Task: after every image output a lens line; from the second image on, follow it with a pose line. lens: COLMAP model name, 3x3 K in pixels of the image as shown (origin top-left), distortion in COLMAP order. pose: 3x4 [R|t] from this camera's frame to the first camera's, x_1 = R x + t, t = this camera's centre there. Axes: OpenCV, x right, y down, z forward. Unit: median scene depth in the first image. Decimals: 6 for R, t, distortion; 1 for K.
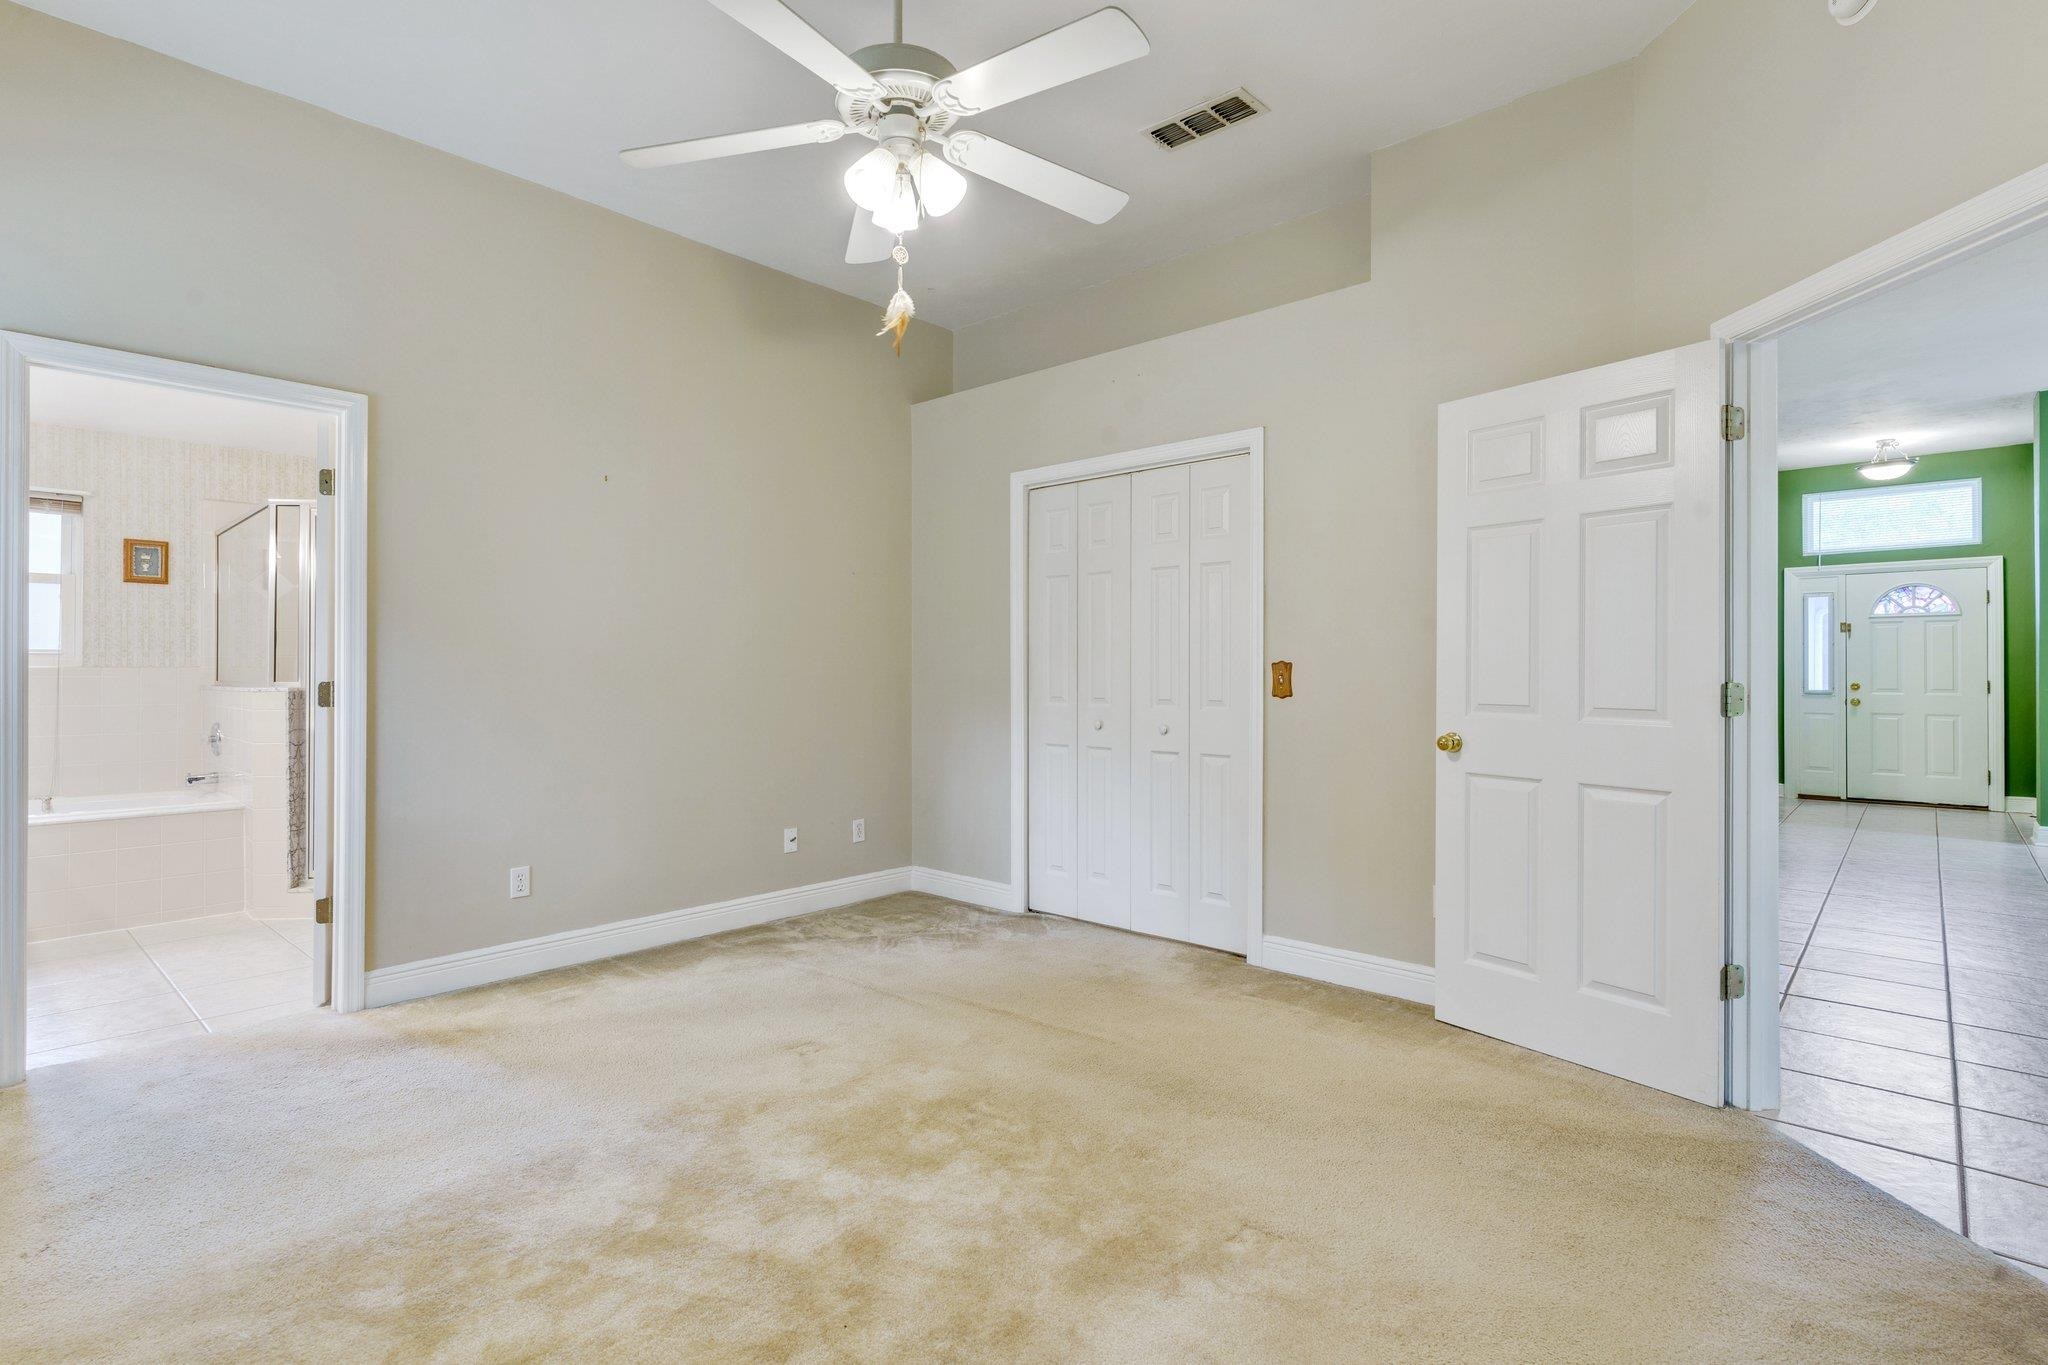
lens RADIAL K [[994.2, 0, 1020.1], [0, 994.2, 663.5], [0, 0, 1]] dist [0.001224, 0.000036]
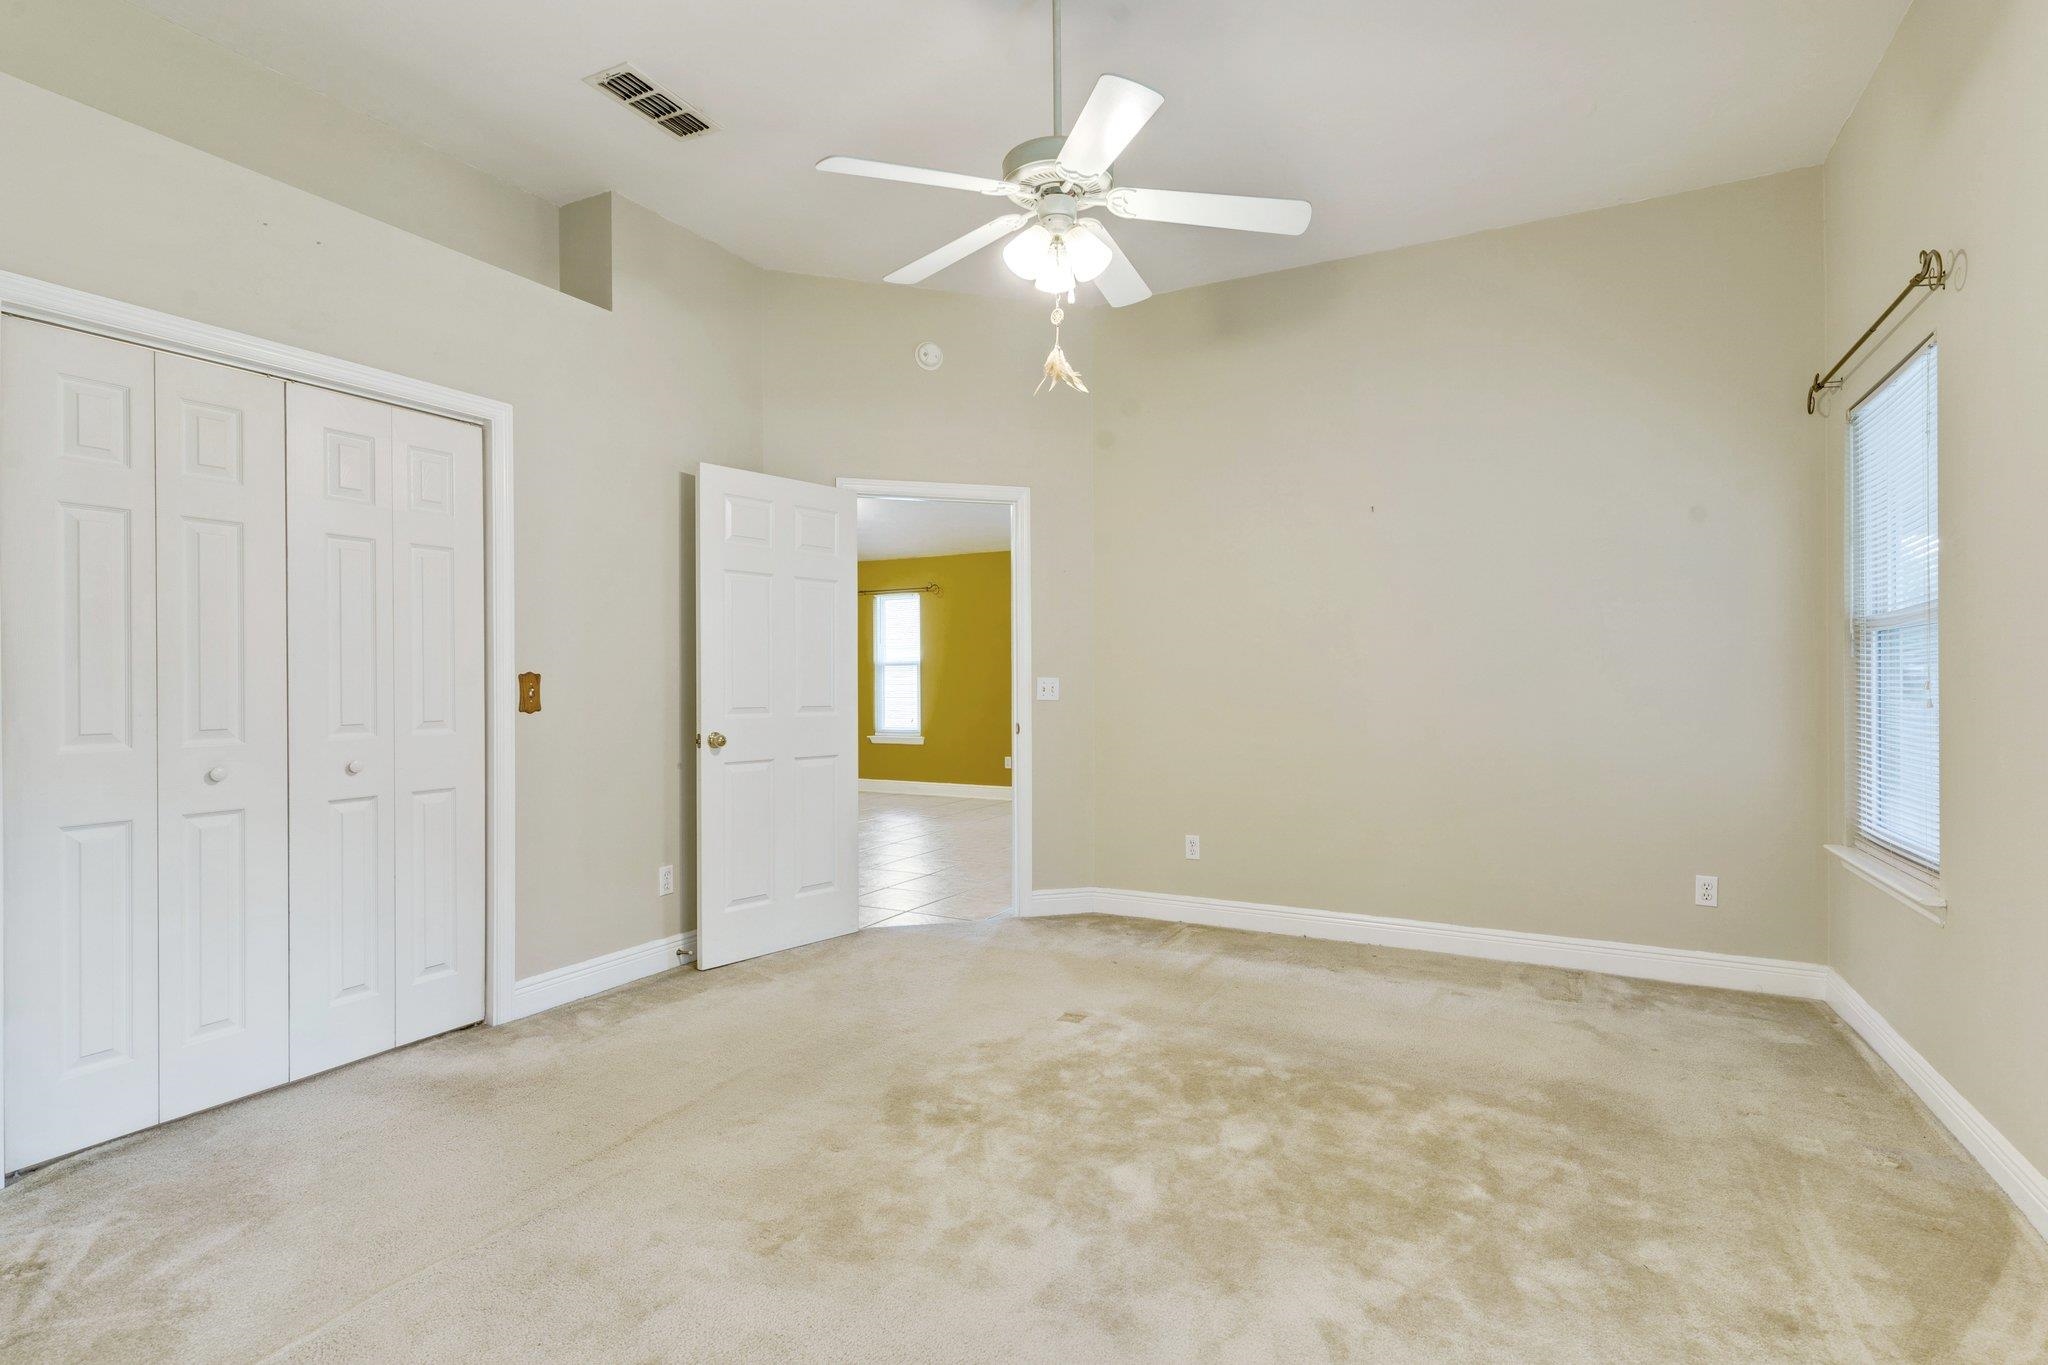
lens RADIAL K [[984.8, 0, 1016.1], [0, 984.8, 676.6], [0, 0, 1]] dist [-0.001136, -0.000562]
pose [[-0.247076, 0.004224, 0.968987, -0.718527], [-0.004914, 0.999972, -0.005612, 0.004305], [-0.968984, -0.006148, -0.247048, 0.794466]]
